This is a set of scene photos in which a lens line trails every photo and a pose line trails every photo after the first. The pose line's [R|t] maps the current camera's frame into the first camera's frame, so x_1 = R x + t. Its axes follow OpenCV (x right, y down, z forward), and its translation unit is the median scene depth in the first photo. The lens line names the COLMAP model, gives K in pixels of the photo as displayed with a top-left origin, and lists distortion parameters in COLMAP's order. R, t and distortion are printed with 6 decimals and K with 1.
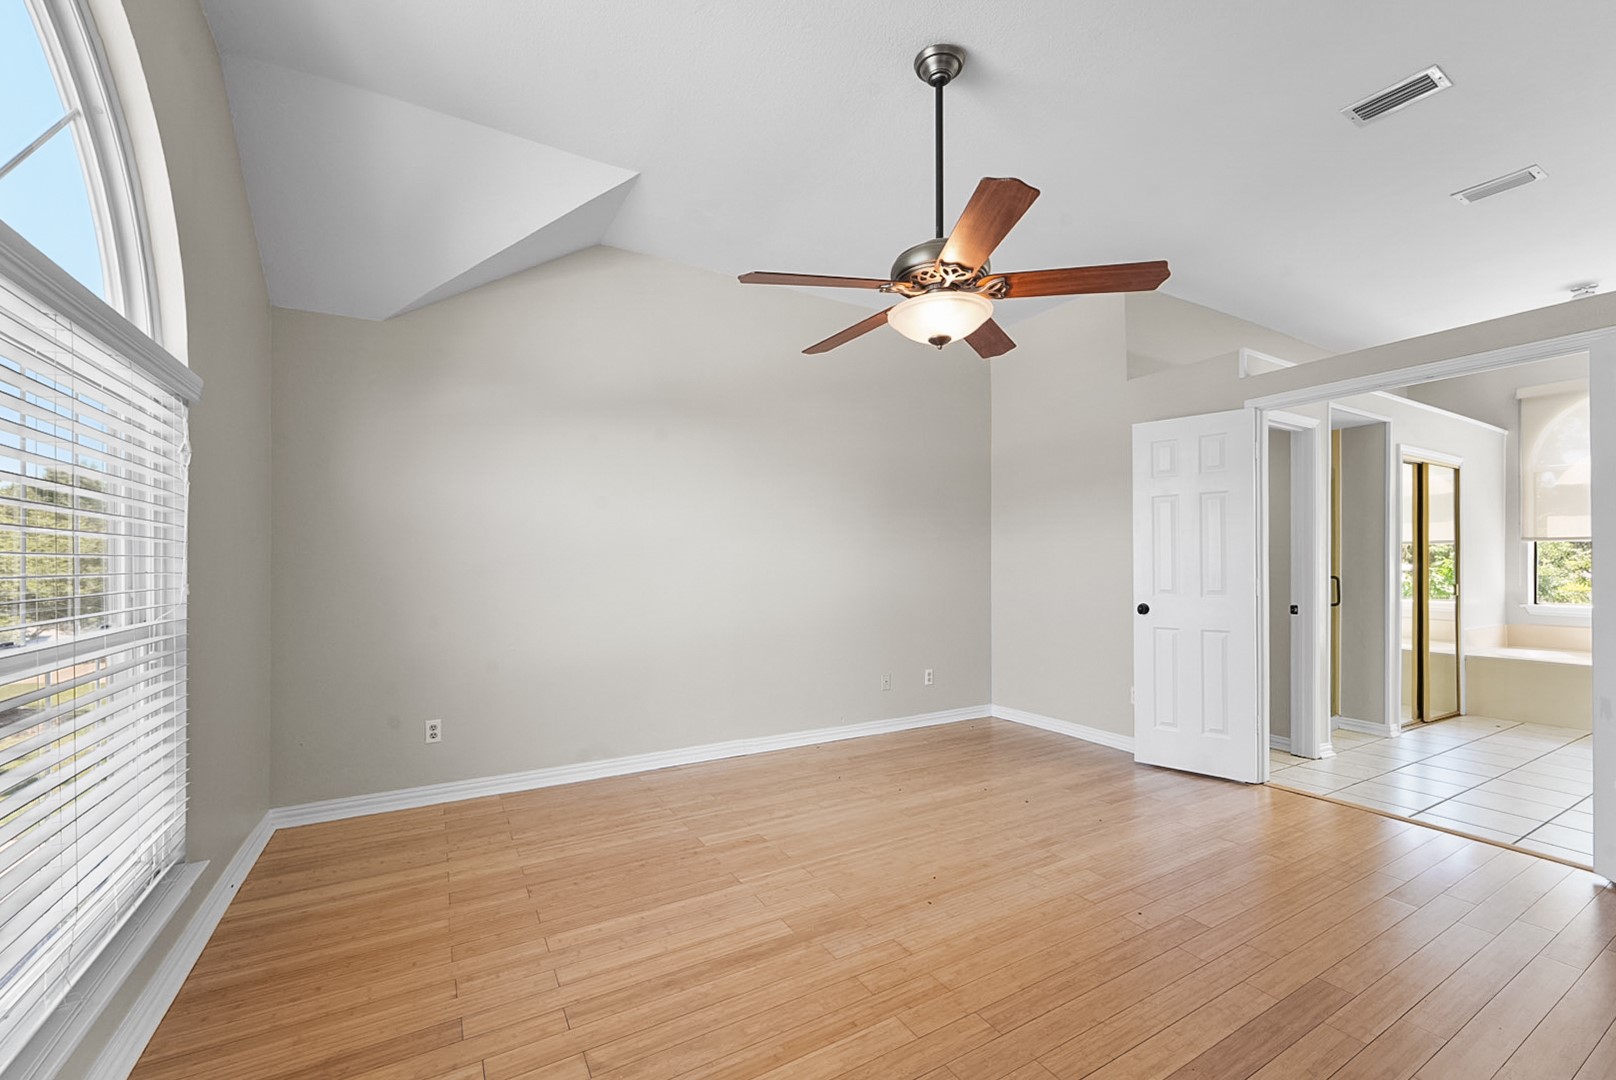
lens RADIAL K [[649.7, 0, 840.5], [0, 649.7, 569.1], [0, 0, 1]] dist [-0.002163, 0.000845]
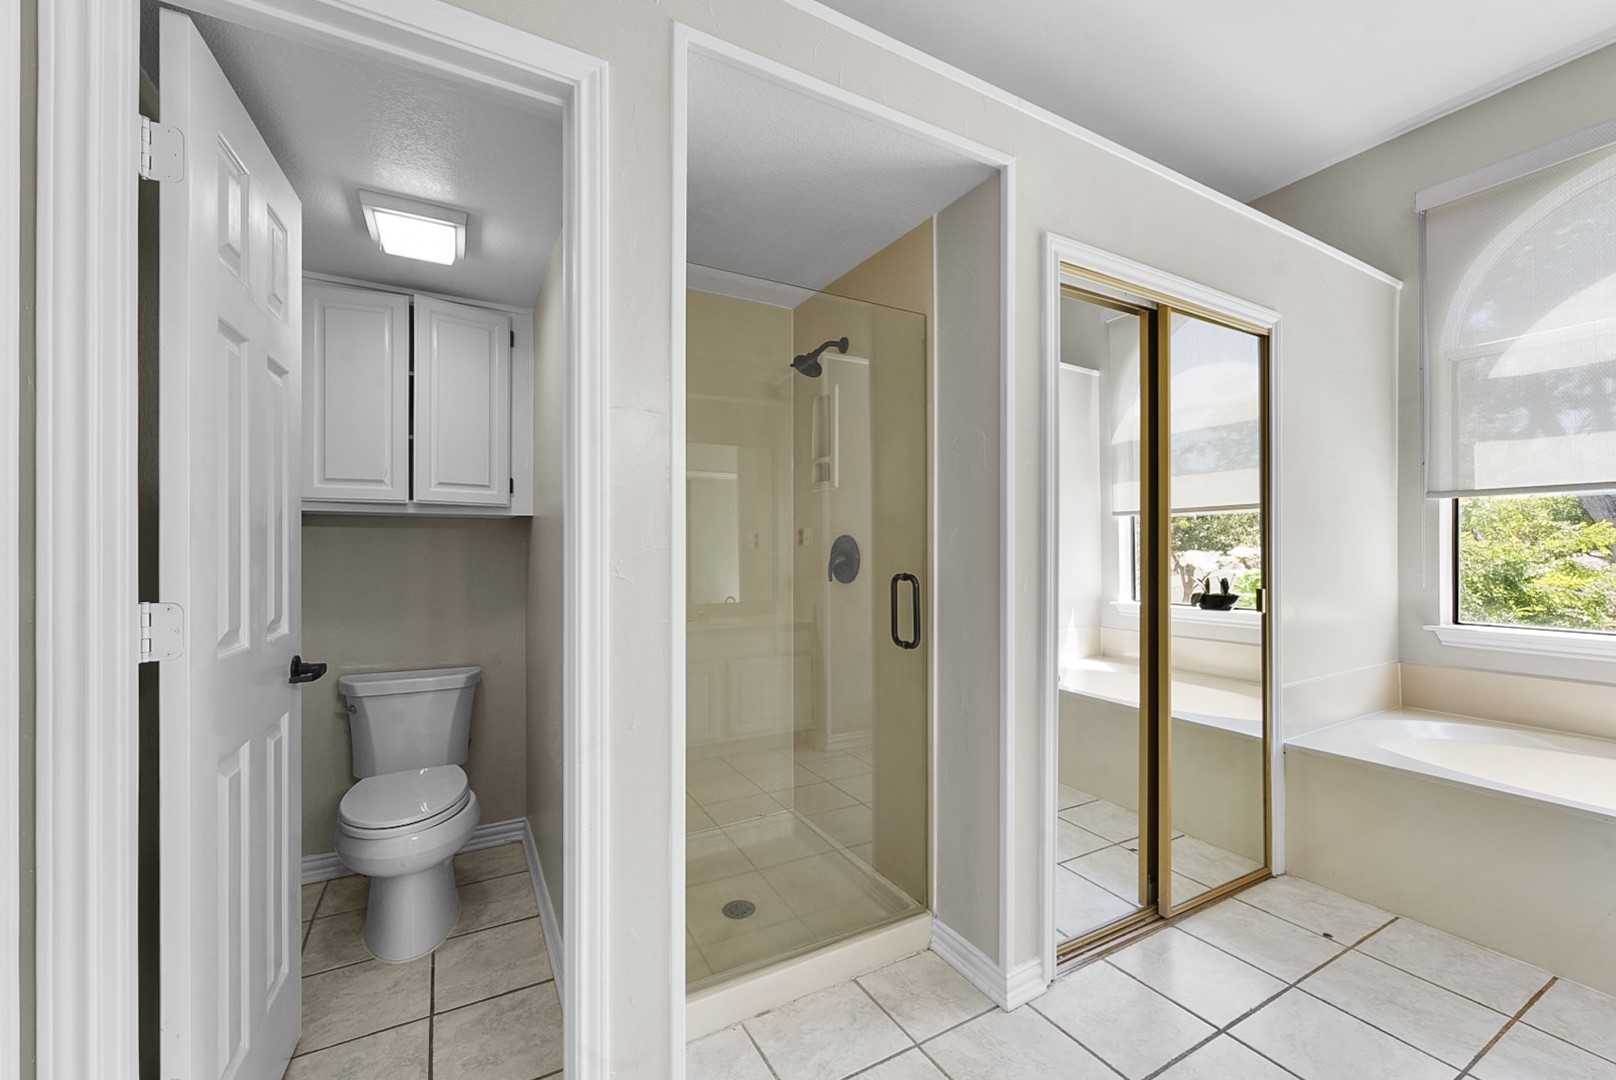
lens RADIAL K [[649.7, 0, 817.2], [0, 649.7, 550.0], [0, 0, 1]] dist [-0.002163, 0.000845]
pose [[0.999837, -0.000480, -0.018033, 0.645287], [0.000455, 0.999999, -0.001390, -0.002905], [0.018034, 0.001382, 0.999836, 0.538773]]
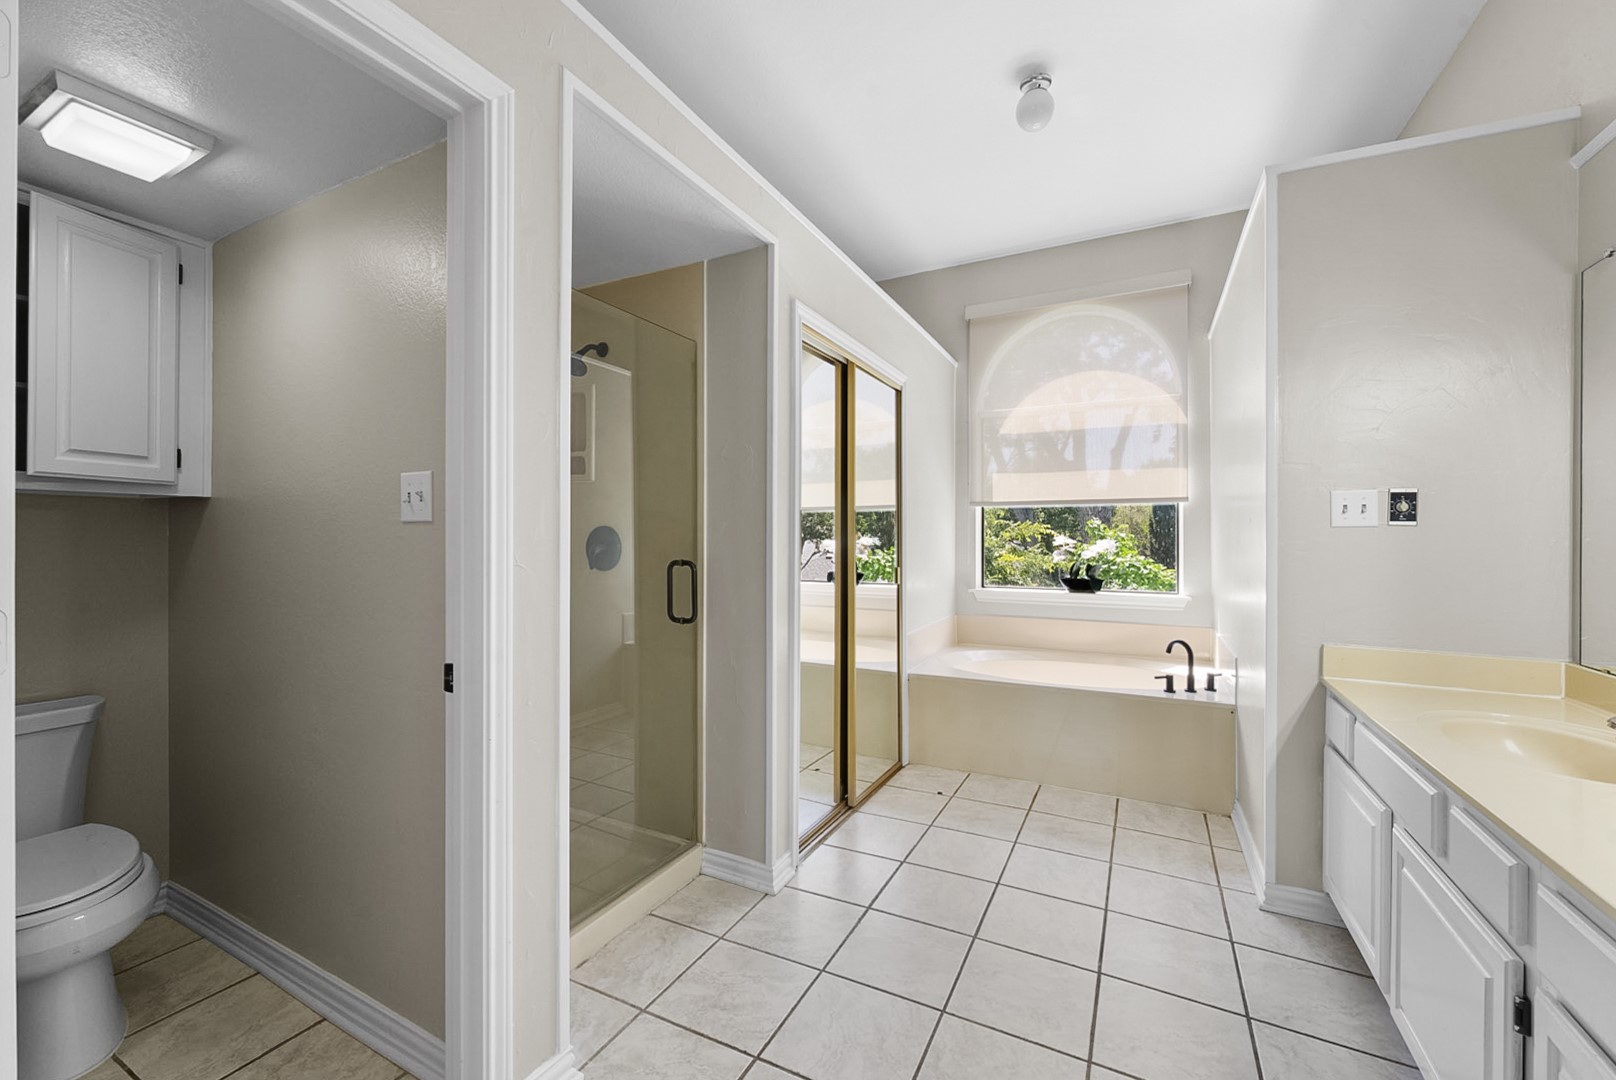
lens RADIAL K [[649.7, 0, 819.5], [0, 649.7, 537.1], [0, 0, 1]] dist [-0.002163, 0.000845]
pose [[0.840148, 0.002659, 0.542351, 0.529859], [-0.001271, 0.999995, -0.002933, -0.004092], [-0.542356, 0.001775, 0.840147, 0.494572]]
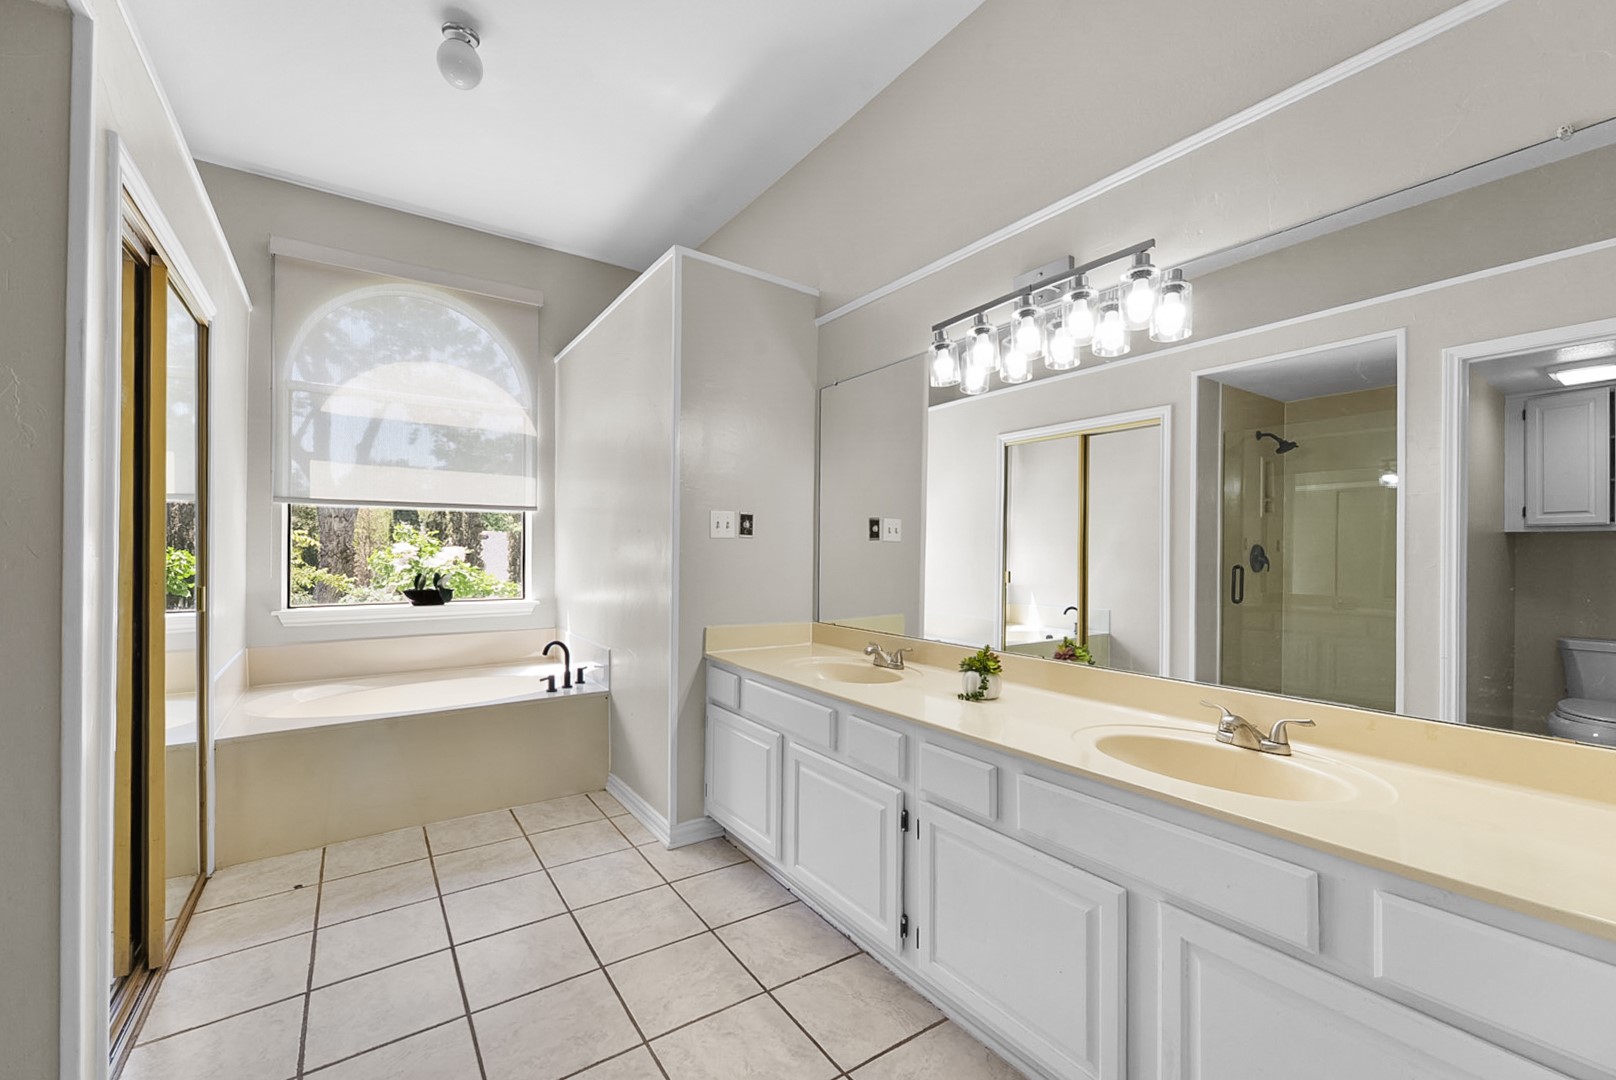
lens RADIAL K [[649.7, 0, 811.1], [0, 649.7, 544.1], [0, 0, 1]] dist [-0.002163, 0.000845]
pose [[-0.078361, 0.005136, 0.996912, 0.476175], [-0.004669, 0.999974, -0.005518, -0.004498], [-0.996914, -0.005087, -0.078335, 0.620994]]
